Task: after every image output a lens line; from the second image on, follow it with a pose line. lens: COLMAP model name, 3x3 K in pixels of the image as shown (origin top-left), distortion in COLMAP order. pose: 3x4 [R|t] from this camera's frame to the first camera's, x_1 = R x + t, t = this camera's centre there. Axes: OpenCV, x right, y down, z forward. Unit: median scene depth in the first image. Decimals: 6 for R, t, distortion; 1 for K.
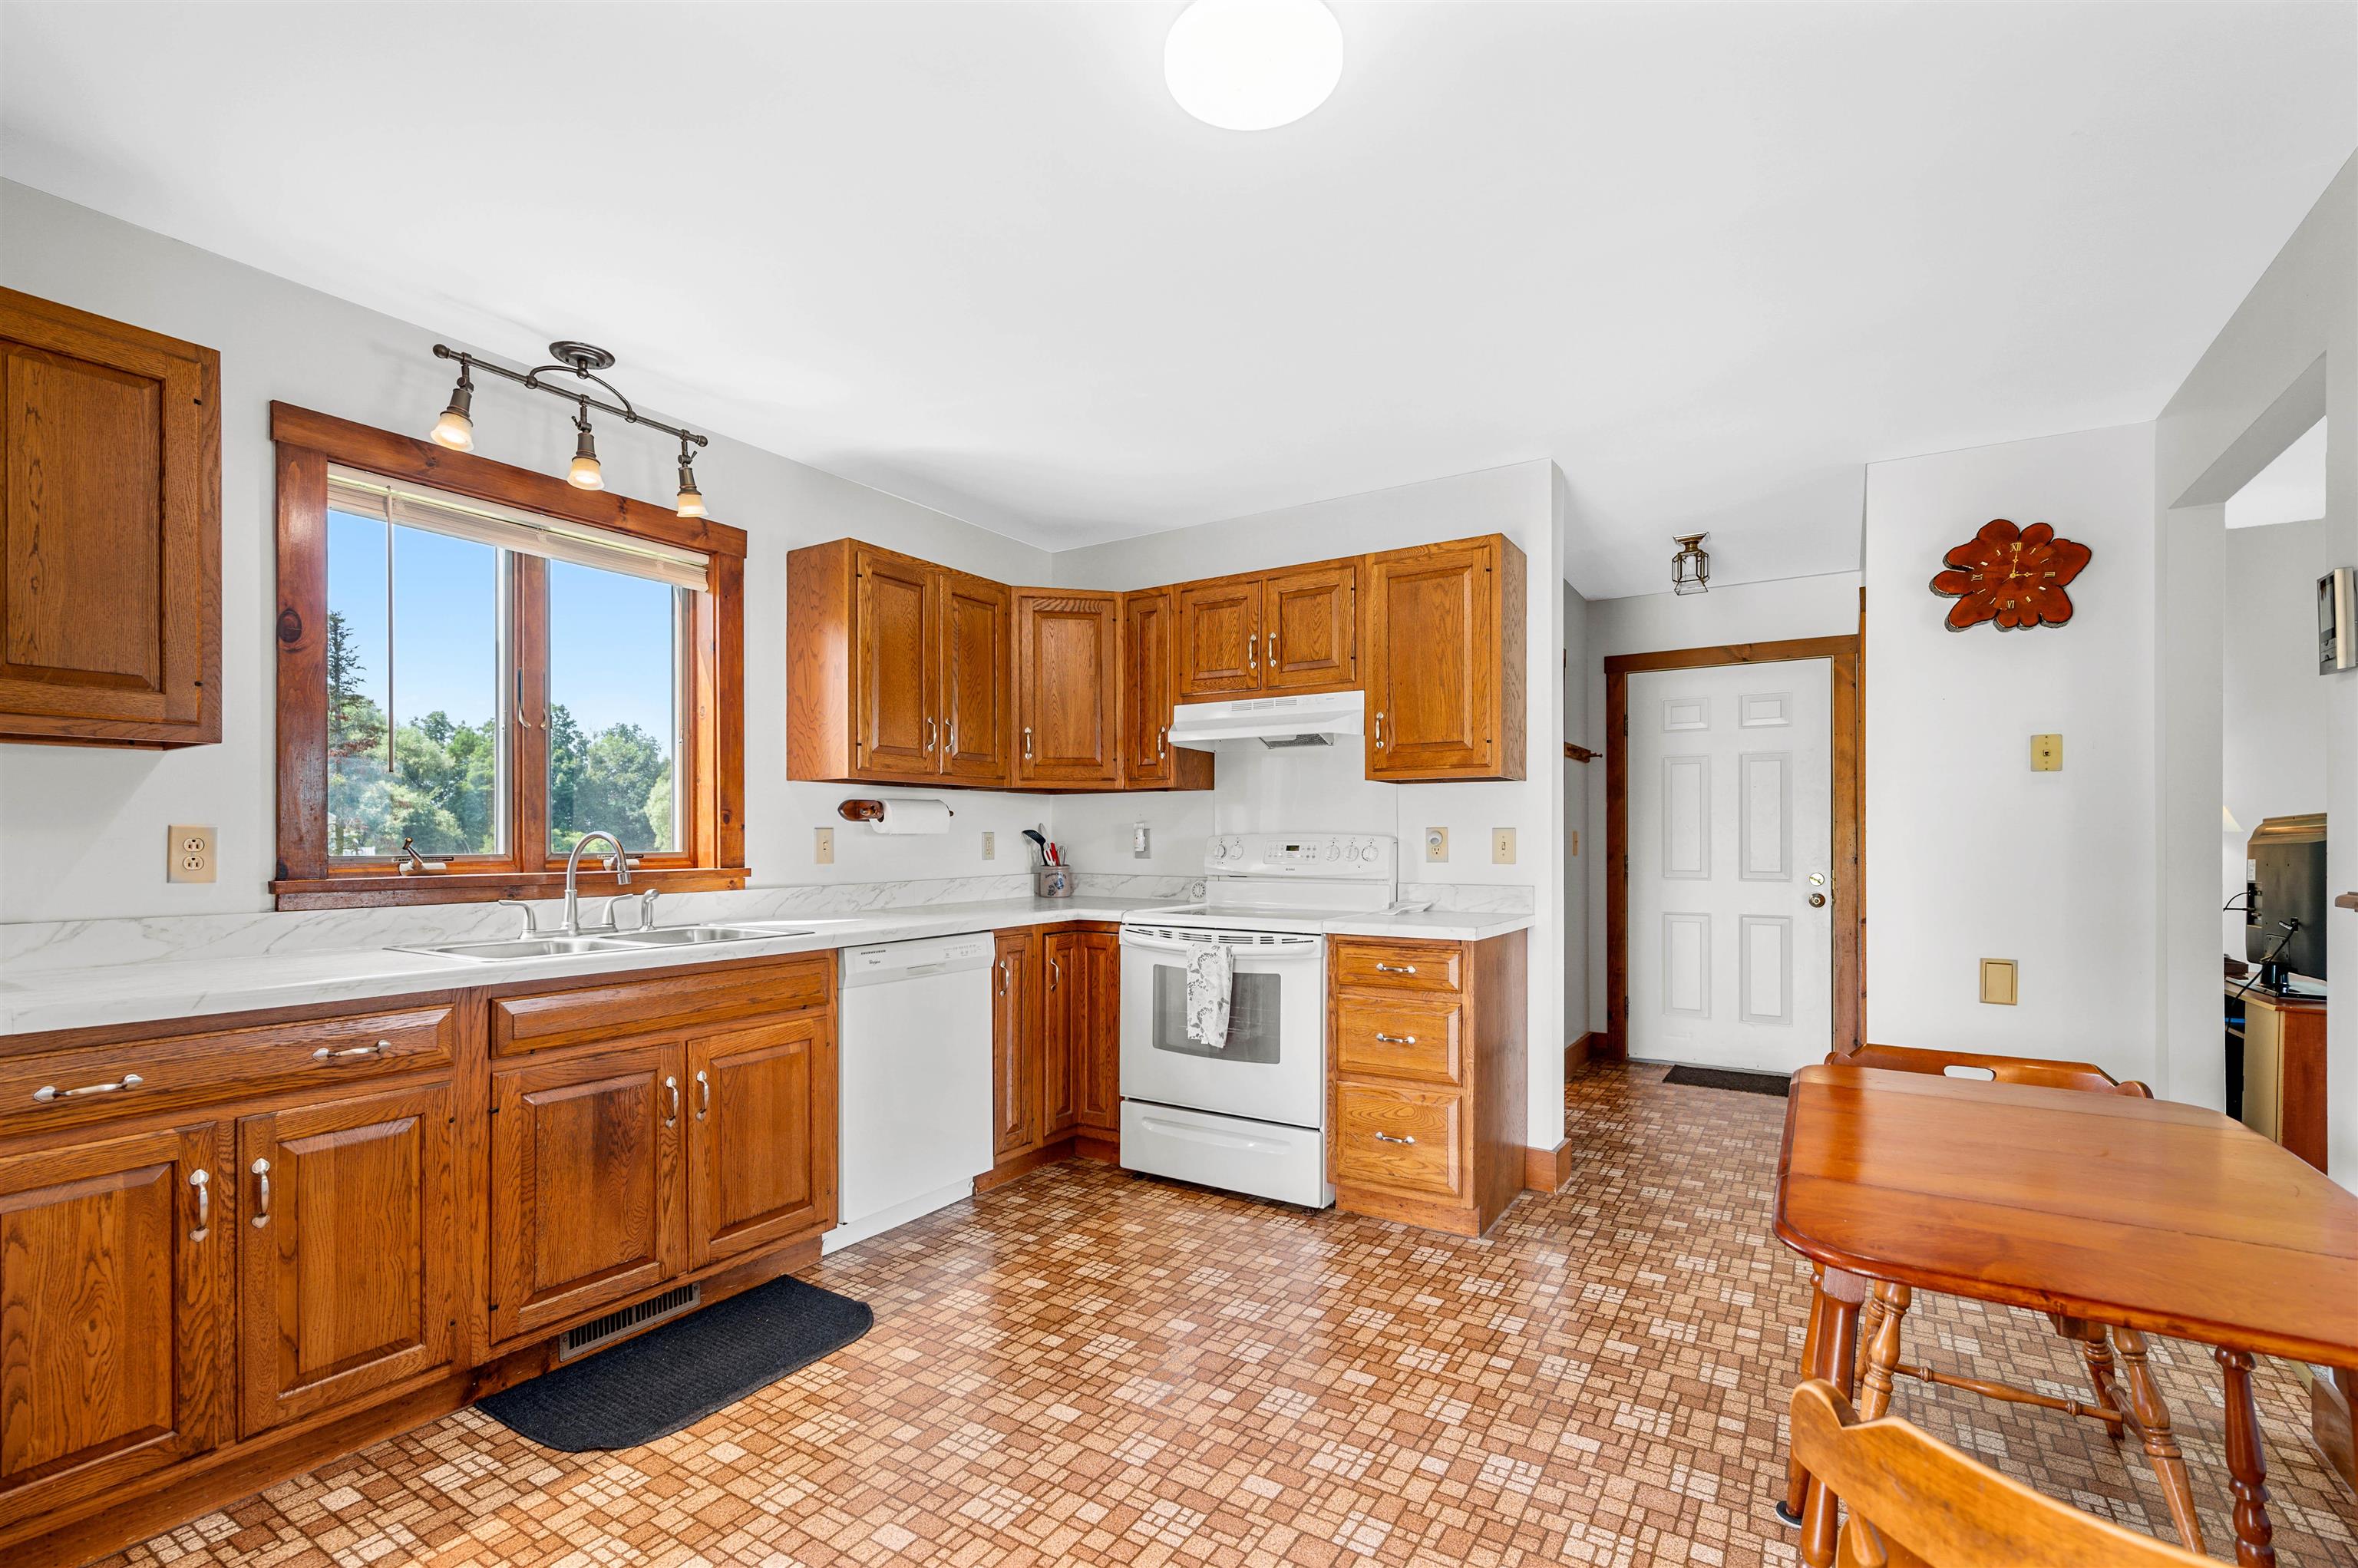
lens RADIAL K [[1048.0, 0, 1174.6], [0, 1048.0, 835.7], [0, 0, 1]] dist [-0.001902, -0.000239]
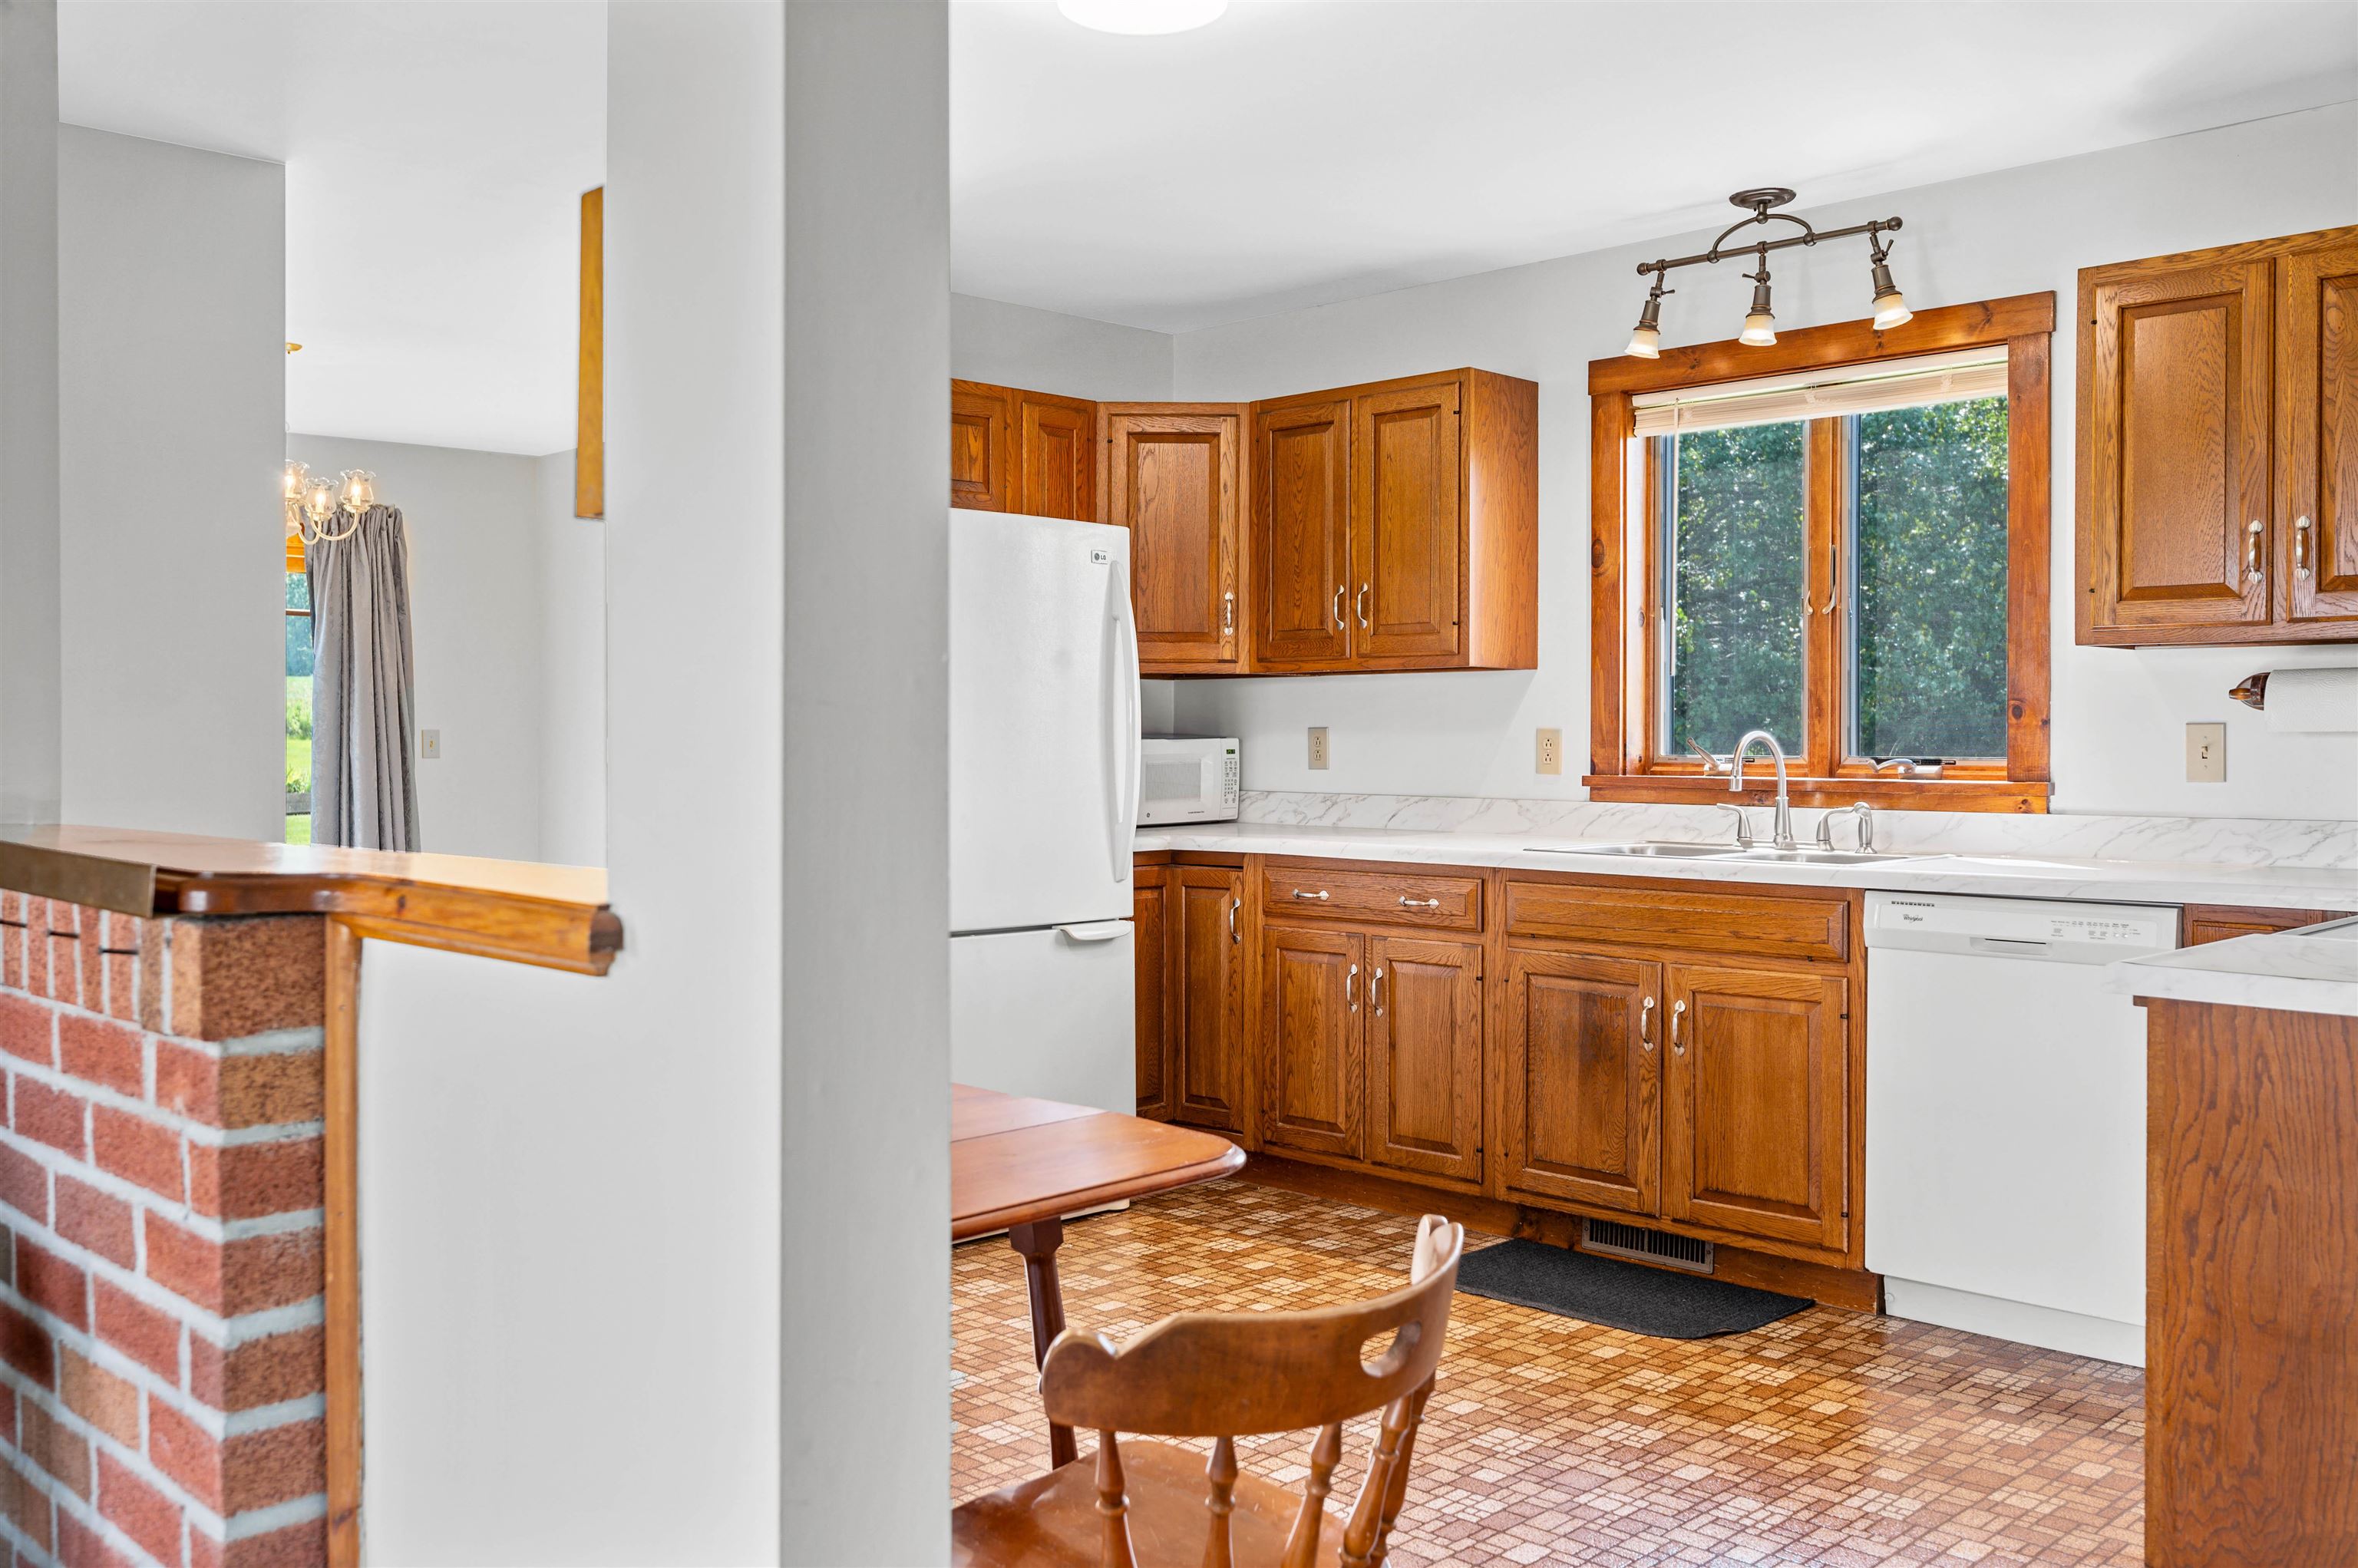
lens RADIAL K [[2046.7, 0, 1139.5], [0, 2046.7, 726.1], [0, 0, 1]] dist [-0.012431, -0.002022]
pose [[-0.231447, -0.003677, -0.972841, 1.248701], [0.002034, 0.999989, -0.004263, -0.002312], [0.972845, -0.002965, -0.231437, 0.885222]]
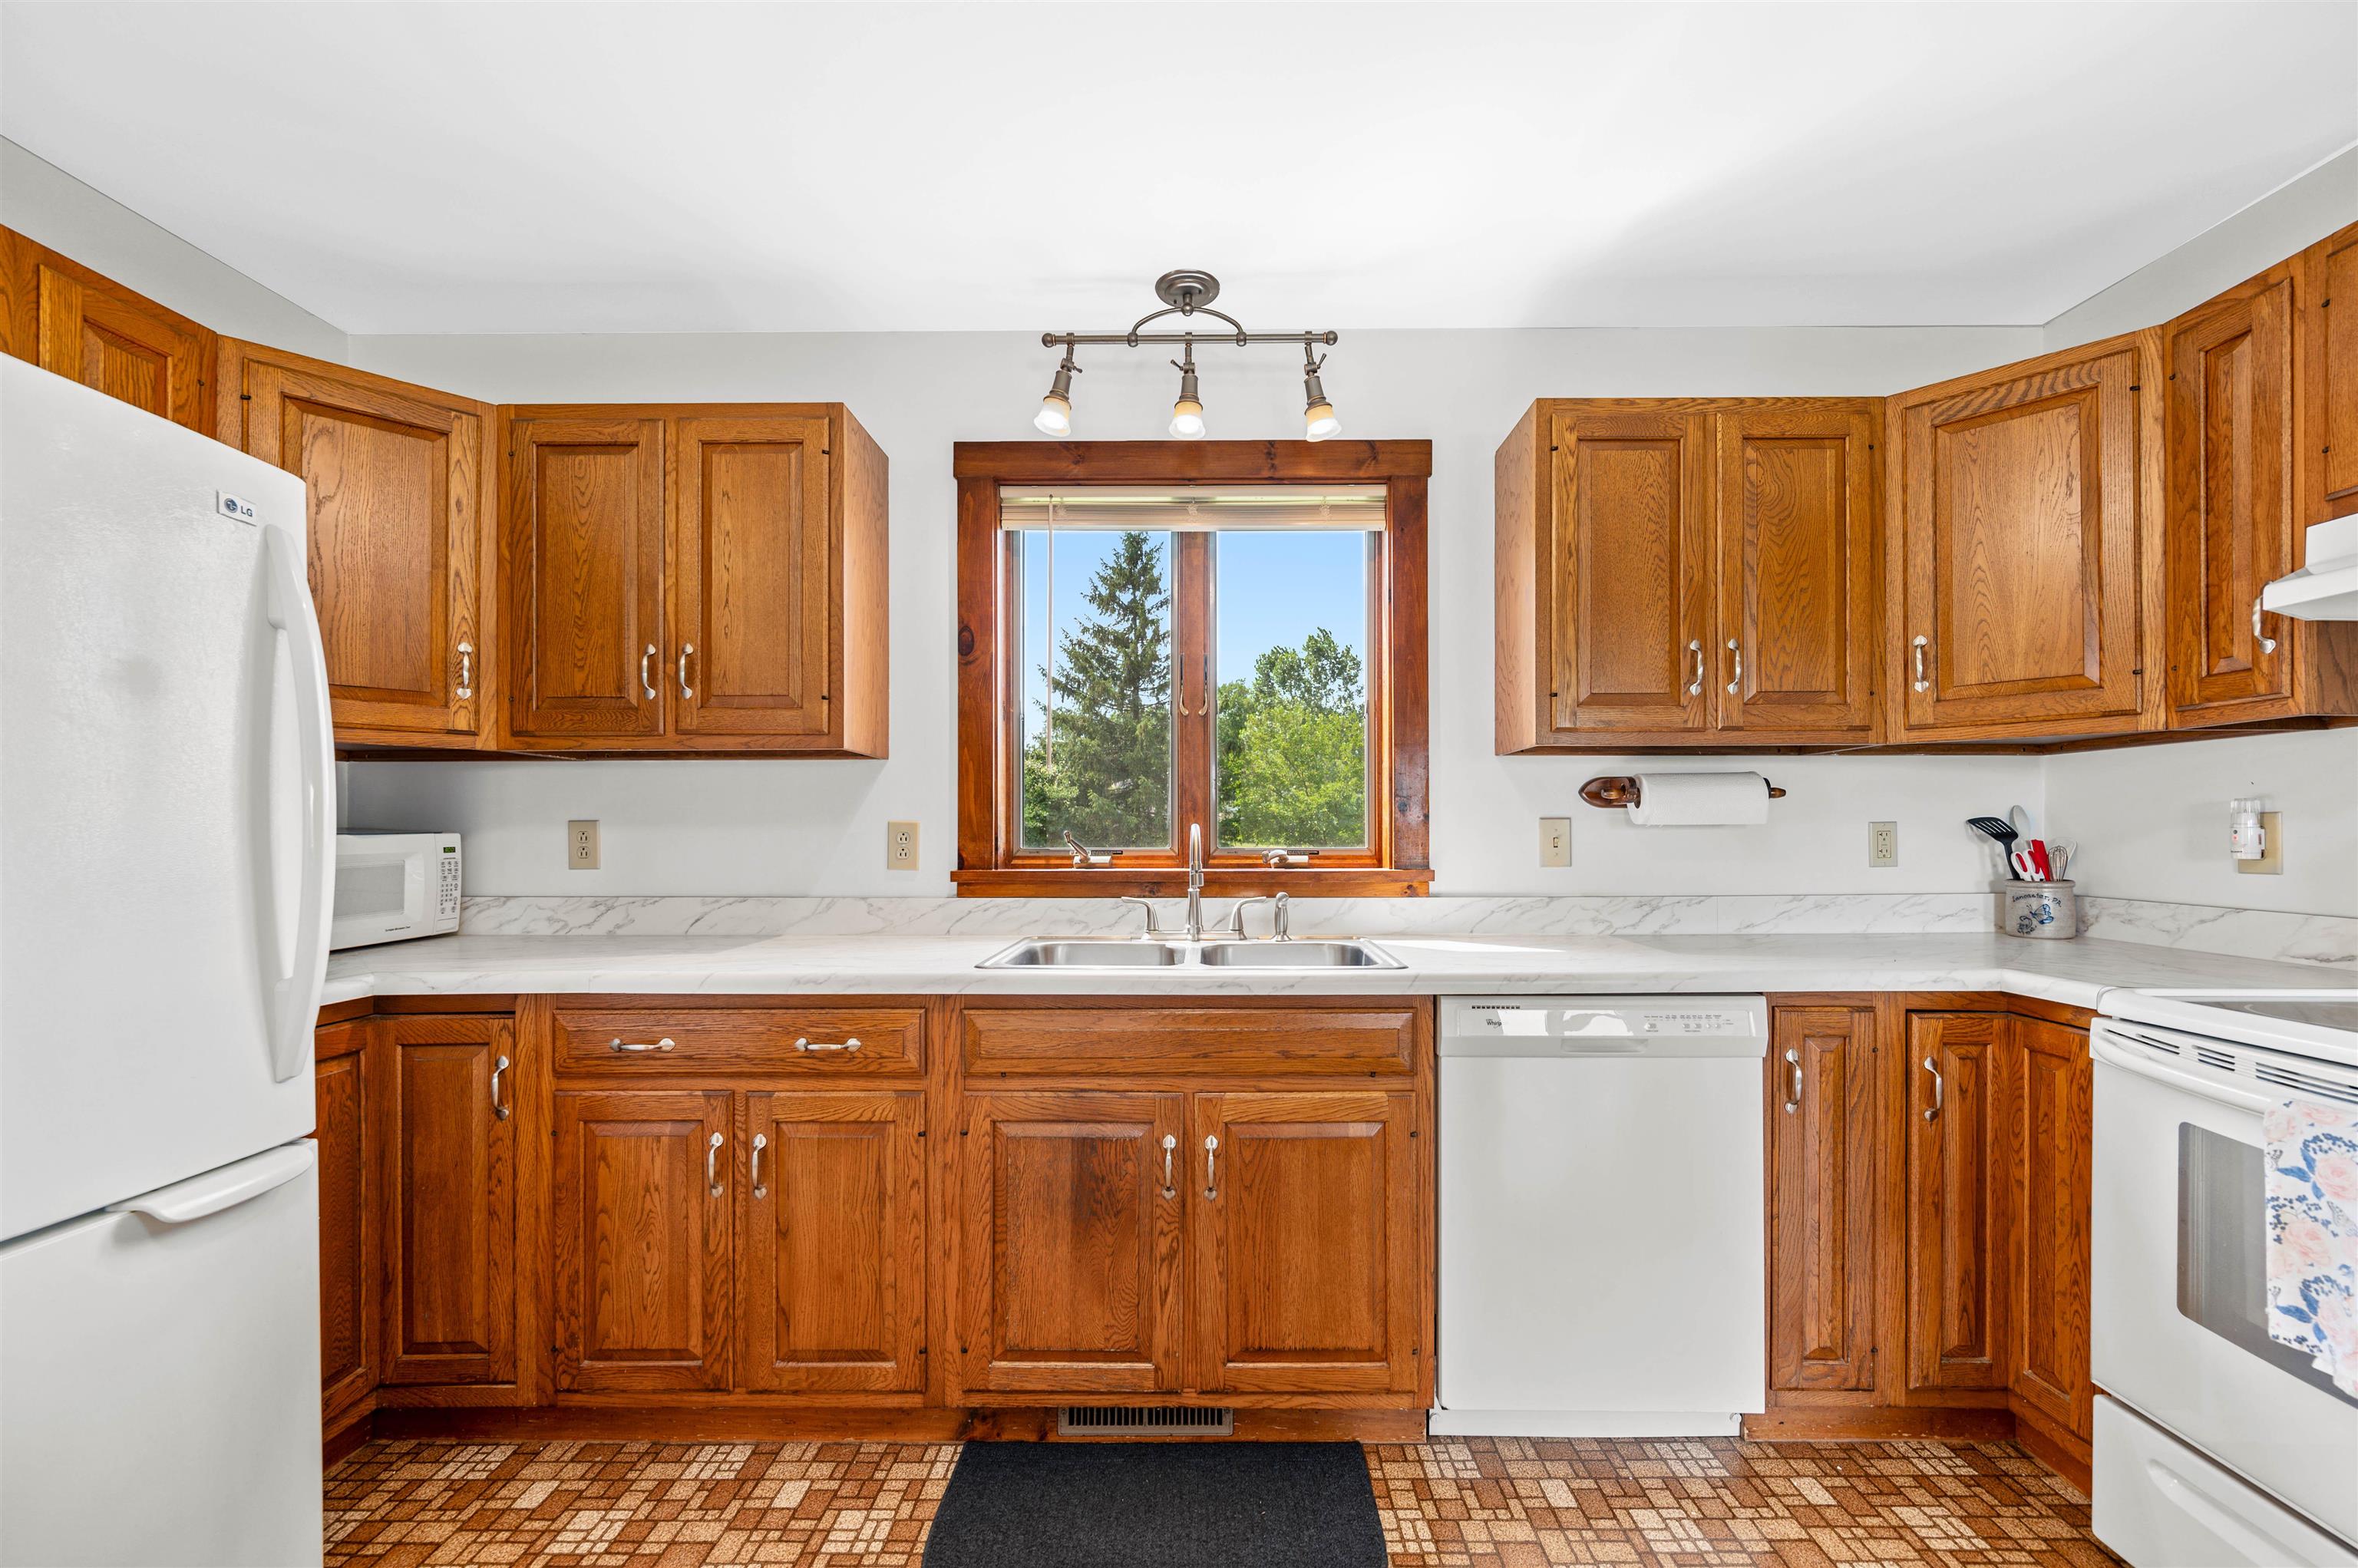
lens RADIAL K [[956.0, 0, 1204.3], [0, 956.0, 828.6], [0, 0, 1]] dist [-0.000552, -0.000491]
pose [[0.536127, -0.002187, -0.844134, 0.126584], [0.002551, 0.999996, -0.000971, 0.000305], [0.844133, -0.001633, 0.536131, 0.575588]]
